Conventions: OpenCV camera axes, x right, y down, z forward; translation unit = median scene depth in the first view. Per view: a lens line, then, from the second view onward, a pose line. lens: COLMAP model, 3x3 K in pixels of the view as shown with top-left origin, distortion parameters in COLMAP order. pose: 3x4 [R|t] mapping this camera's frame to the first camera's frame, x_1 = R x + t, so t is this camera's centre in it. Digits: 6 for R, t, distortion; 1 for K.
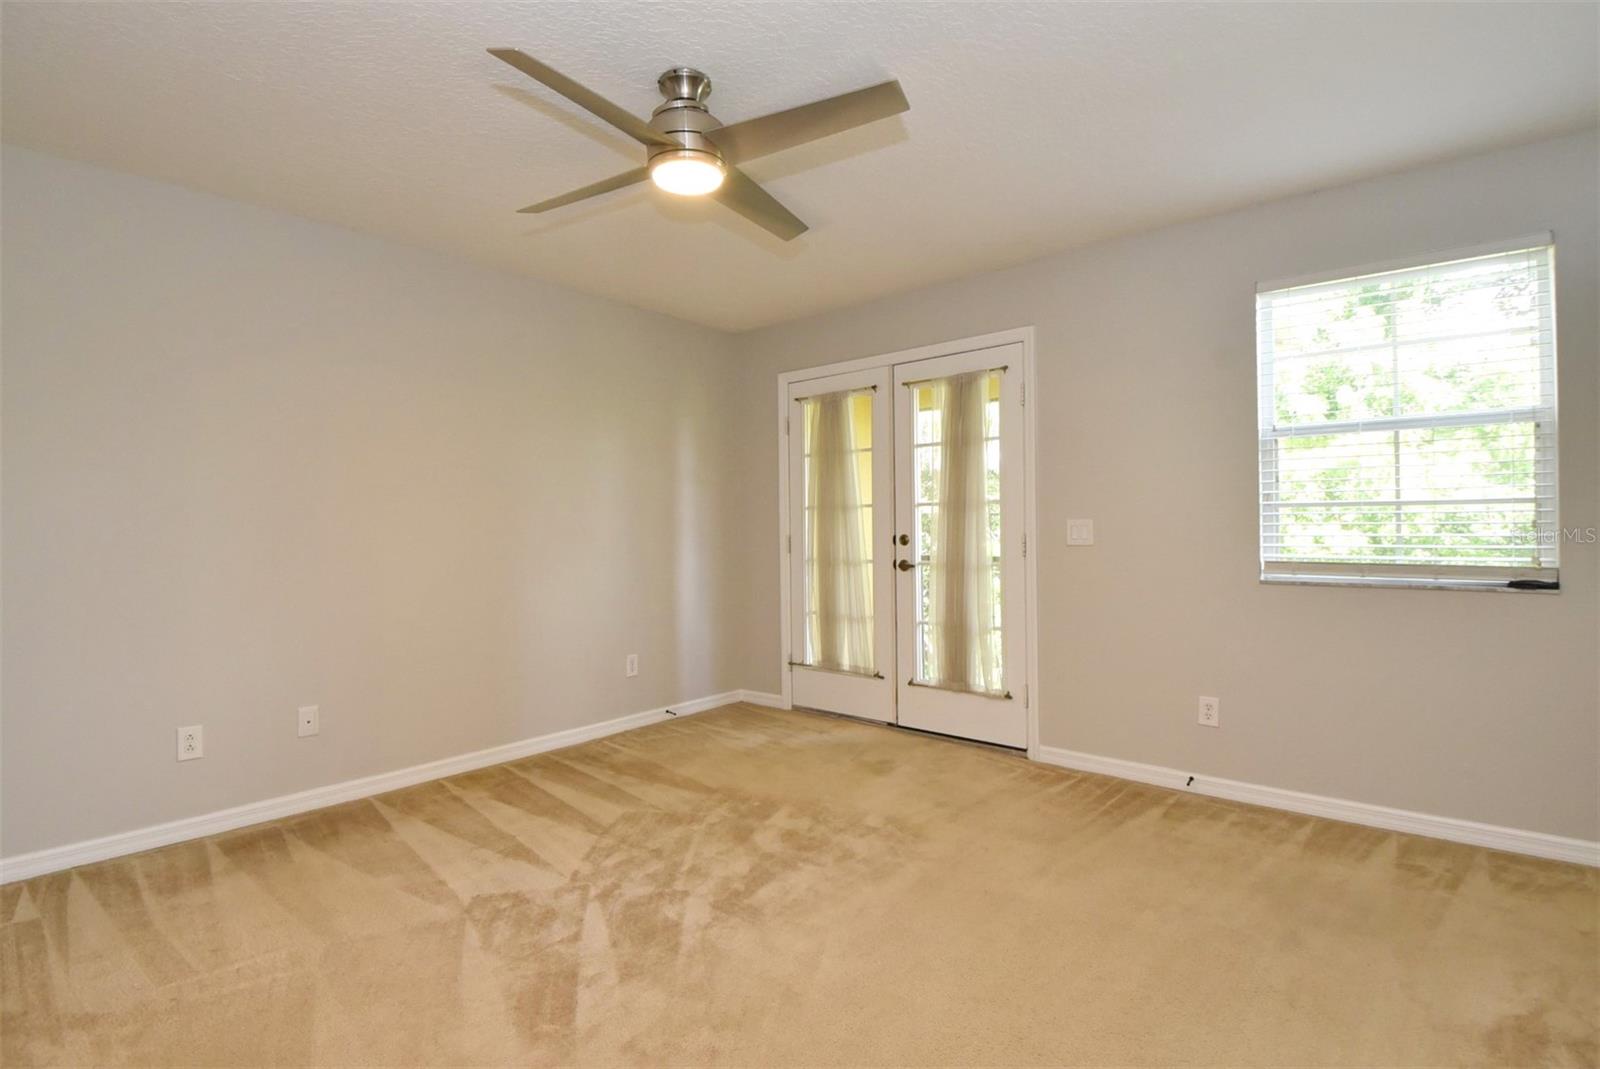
lens RADIAL K [[773.2, 0, 793.7], [0, 773.2, 525.7], [0, 0, 1]] dist [0.014782, -0.015726]
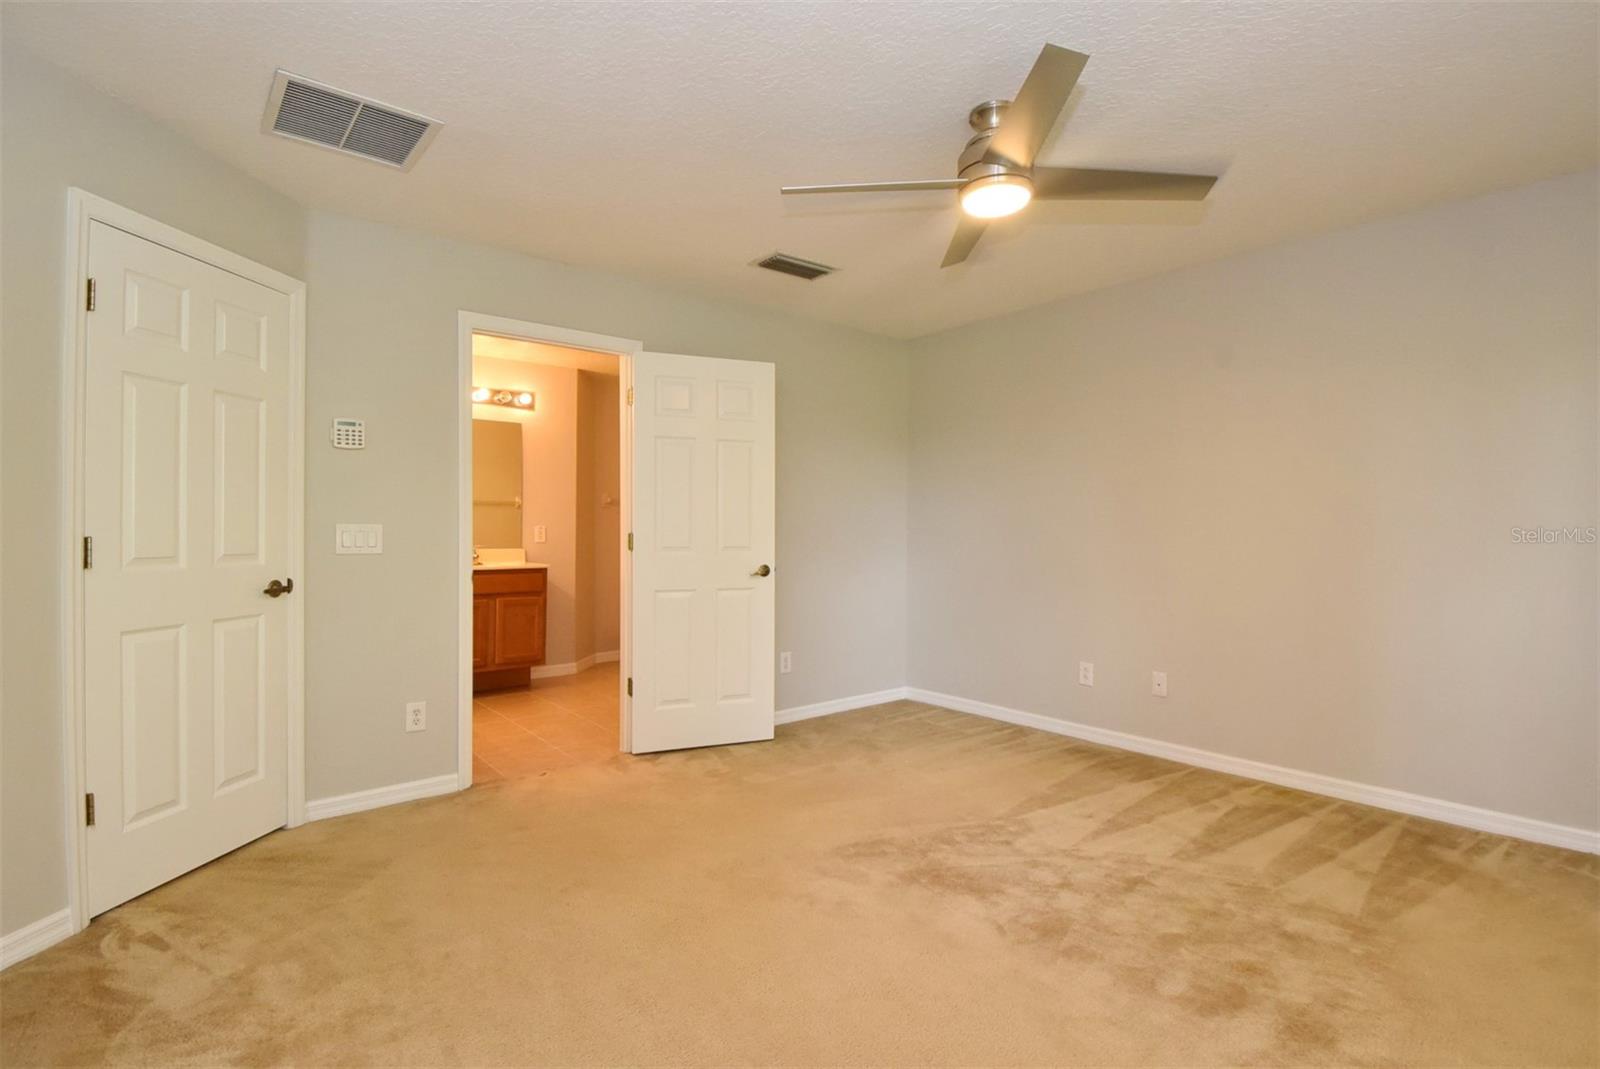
lens RADIAL K [[773.2, 0, 806.0], [0, 773.2, 535.8], [0, 0, 1]] dist [0.014782, -0.015726]
pose [[-0.169704, 0.012595, -0.985415, 0.593779], [0.003477, 0.999920, 0.012181, 0.000382], [0.985489, -0.001359, -0.169734, 0.579730]]
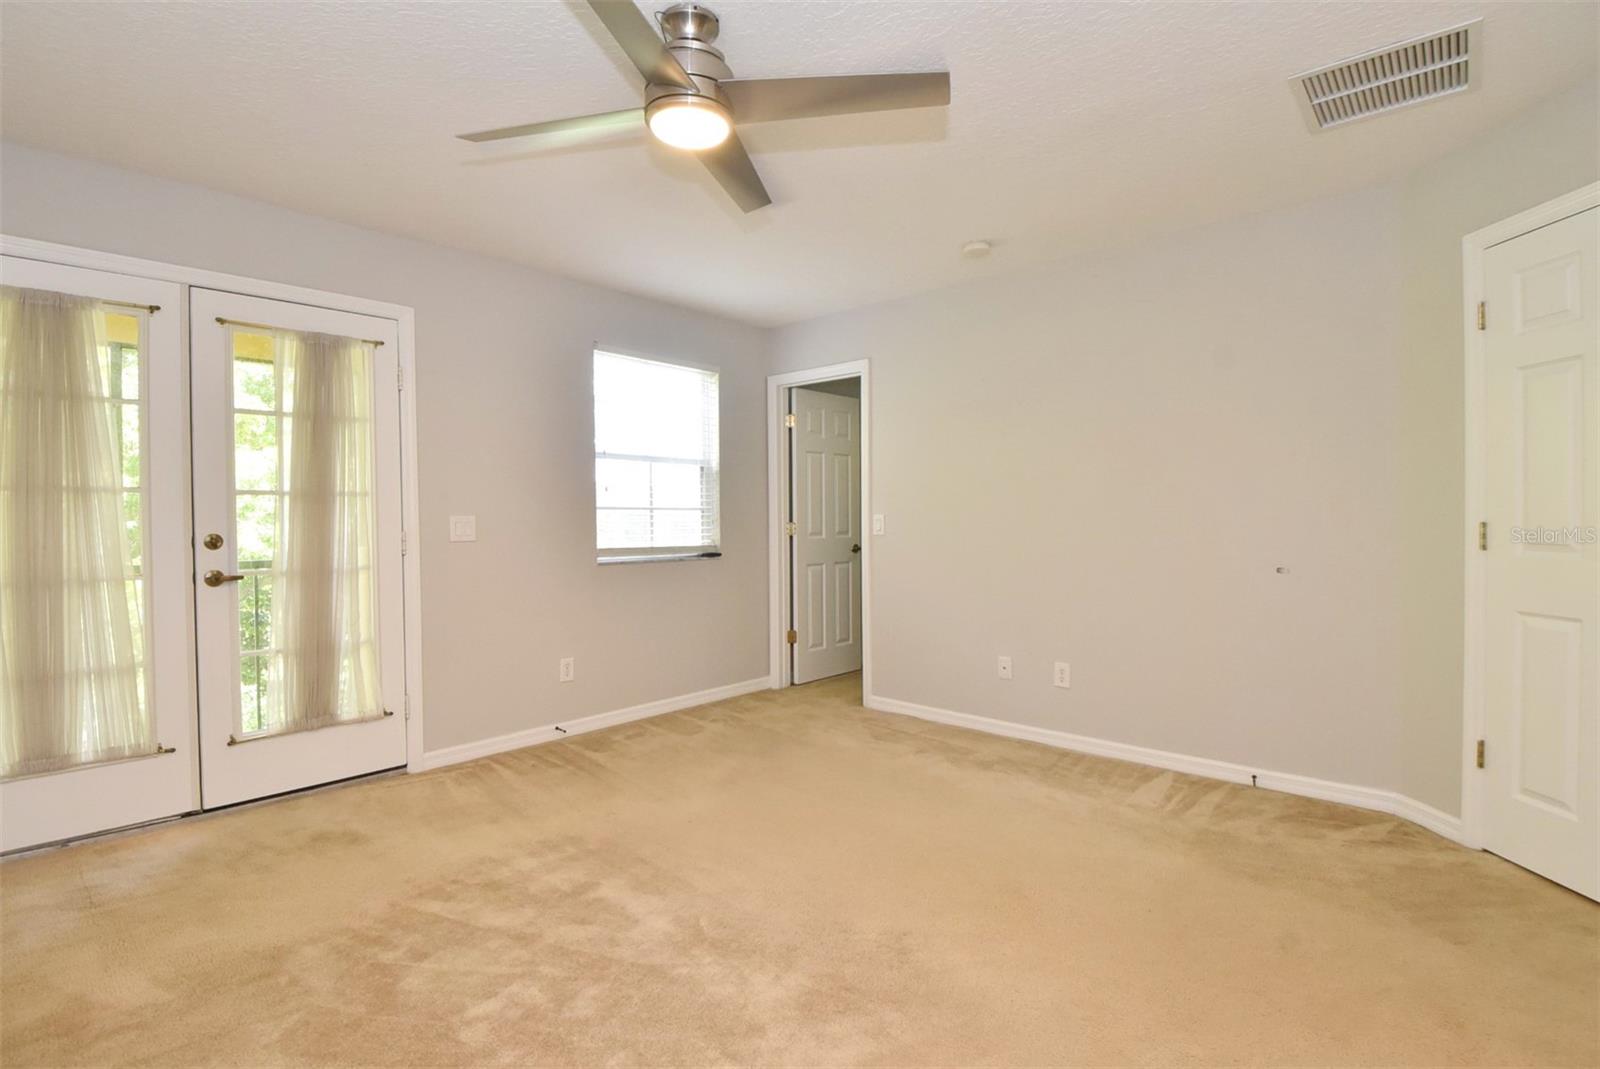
lens RADIAL K [[773.2, 0, 793.7], [0, 773.2, 526.8], [0, 0, 1]] dist [0.014782, -0.015726]
pose [[0.033744, -0.000551, 0.999430, -0.639357], [0.001816, 0.999998, 0.000490, 0.006318], [-0.999429, 0.001798, 0.033745, 0.534267]]
